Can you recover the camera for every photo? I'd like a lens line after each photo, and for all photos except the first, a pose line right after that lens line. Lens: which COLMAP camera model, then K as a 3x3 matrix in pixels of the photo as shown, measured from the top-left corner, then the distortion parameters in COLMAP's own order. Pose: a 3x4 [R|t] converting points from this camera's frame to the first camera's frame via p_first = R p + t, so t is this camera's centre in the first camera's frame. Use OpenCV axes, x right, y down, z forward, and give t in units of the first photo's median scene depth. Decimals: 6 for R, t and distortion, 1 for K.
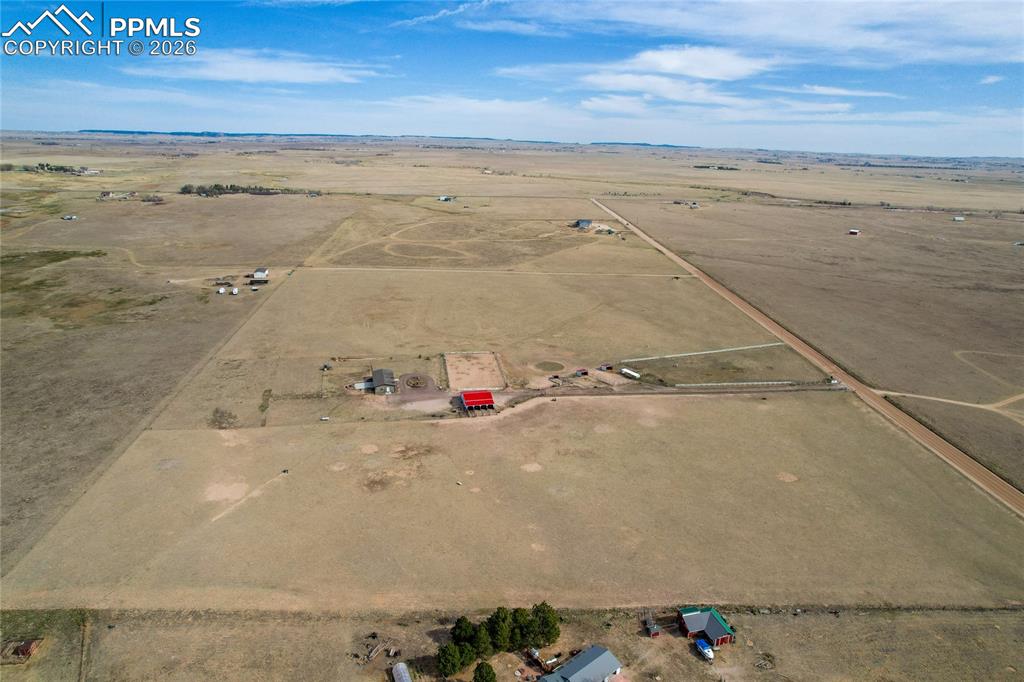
lens RADIAL K [[655.9, 0, 518.3], [0, 655.9, 342.6], [0, 0, 1]] dist [-0.068129, 0.058156]
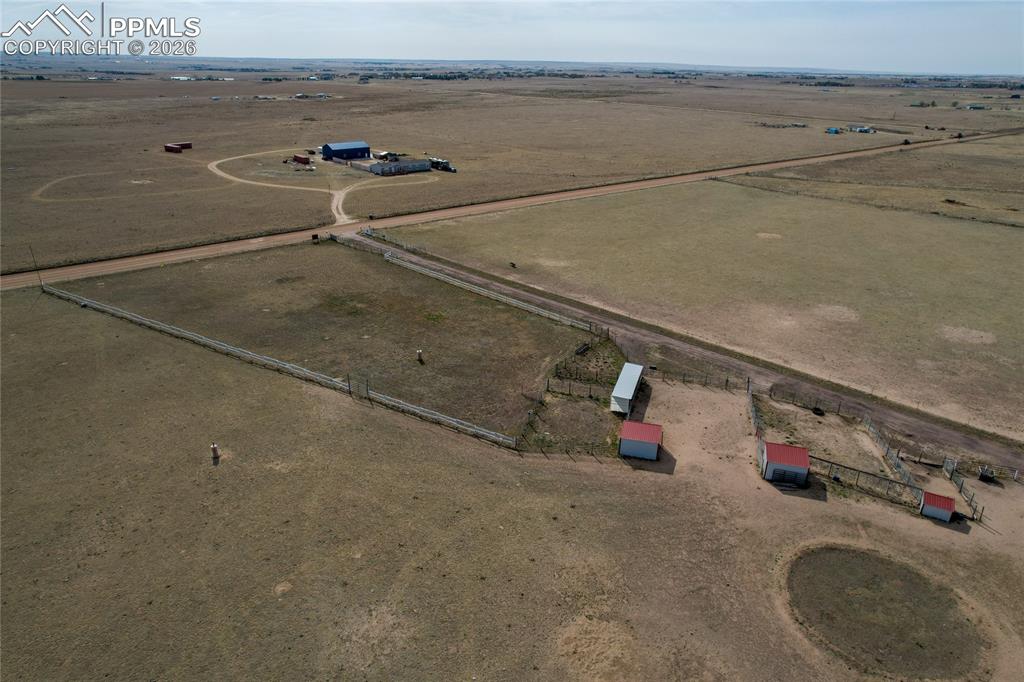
lens RADIAL K [[658.9, 0, 516.7], [0, 658.9, 341.3], [0, 0, 1]] dist [-0.077492, 0.069666]
pose [[-0.622270, -0.338030, 0.706056, 0.012875], [0.206560, 0.799087, 0.564618, -0.143126], [-0.755058, 0.497188, -0.427424, 1.237381]]
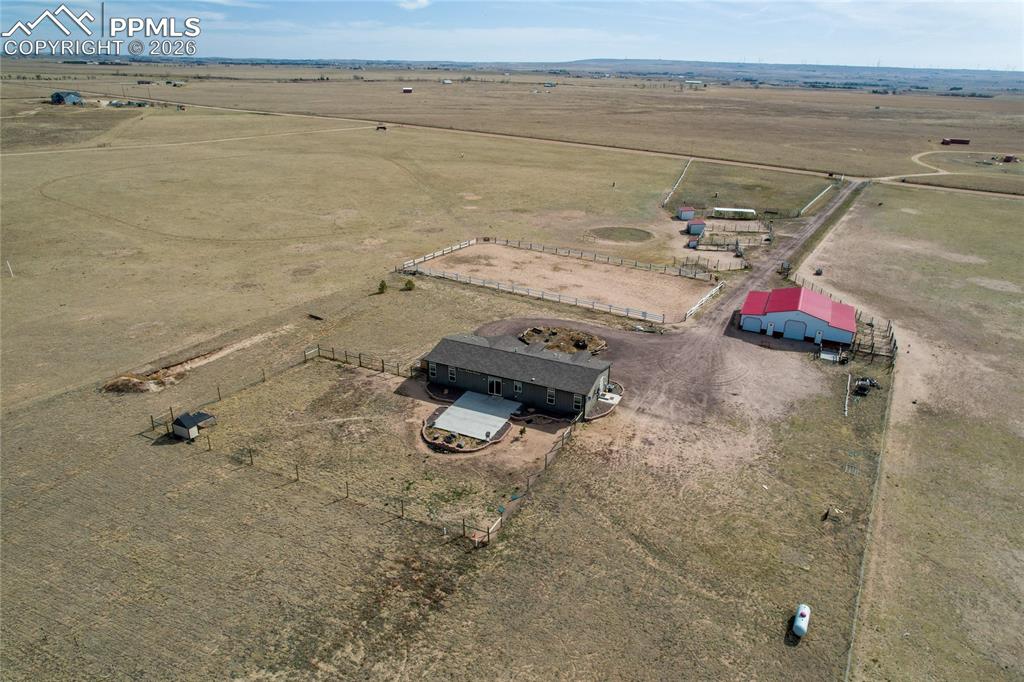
lens RADIAL K [[658.9, 0, 516.7], [0, 658.9, 341.3], [0, 0, 1]] dist [-0.077492, 0.069666]
pose [[0.631383, -0.311757, 0.710044, -0.398140], [0.222411, 0.949963, 0.219326, -0.011544], [-0.742892, 0.019443, 0.669129, 0.833358]]
